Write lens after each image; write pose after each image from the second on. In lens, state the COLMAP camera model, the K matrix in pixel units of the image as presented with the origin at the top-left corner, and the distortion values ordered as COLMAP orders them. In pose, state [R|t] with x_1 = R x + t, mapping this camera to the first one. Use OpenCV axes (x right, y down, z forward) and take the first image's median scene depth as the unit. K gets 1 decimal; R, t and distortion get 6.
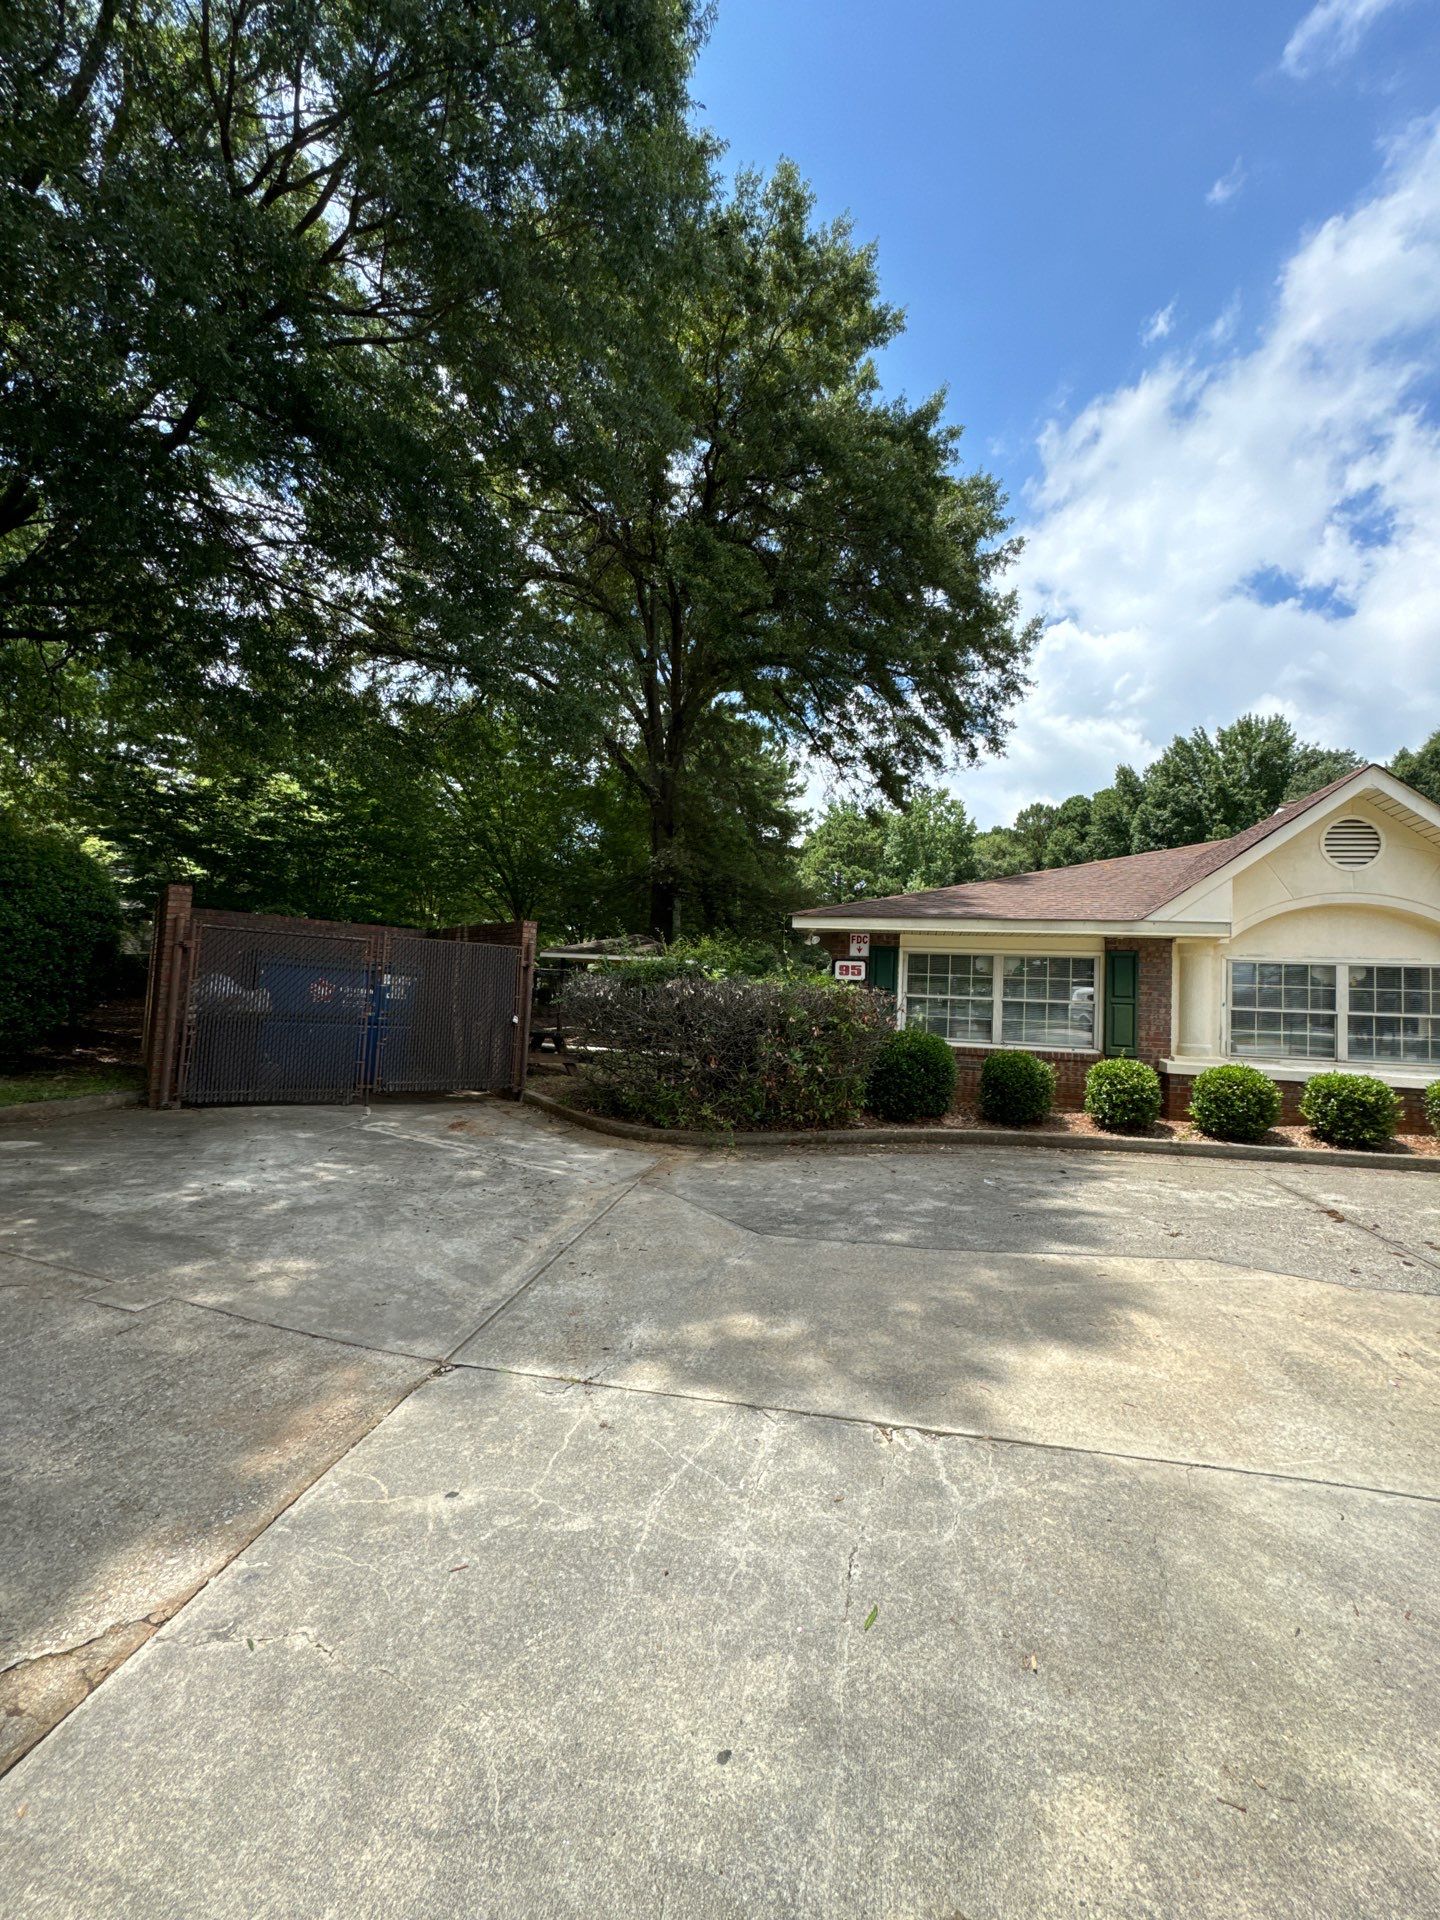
lens RADIAL K [[765.6, 0, 719.0], [0, 765.6, 947.0], [0, 0, 1]] dist [-0.001393, -0.000487]
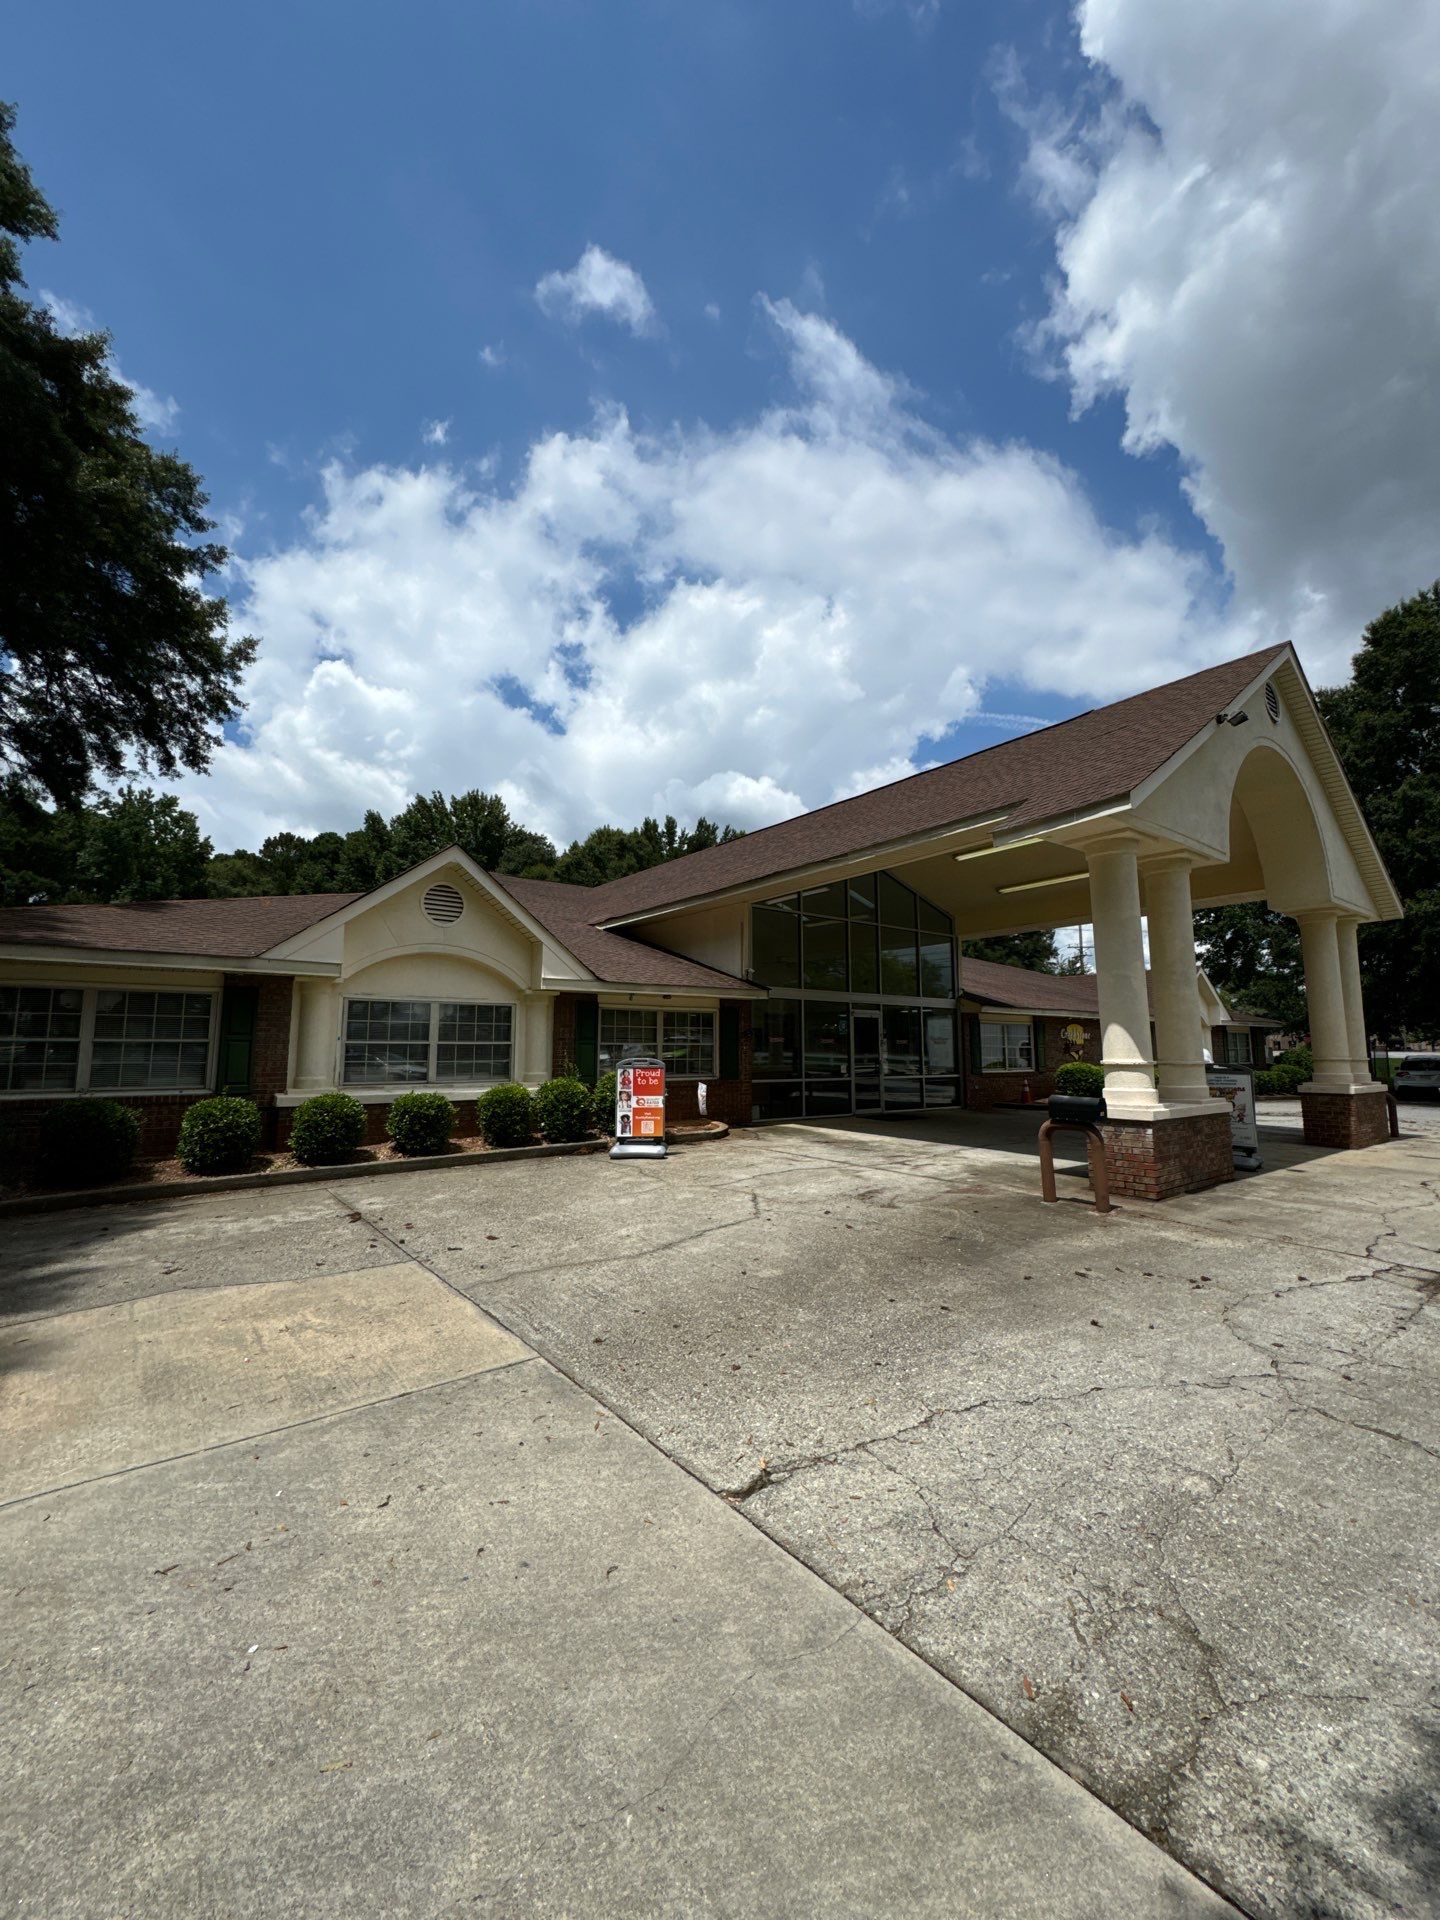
lens RADIAL K [[755.2, 0, 749.9], [0, 755.2, 949.0], [0, 0, 1]] dist [-0.006999, -0.000225]
pose [[0.612831, 0.062778, 0.787717, 0.133334], [-0.024135, 0.997861, -0.060749, -0.000994], [-0.789846, 0.018217, 0.613035, -0.103877]]
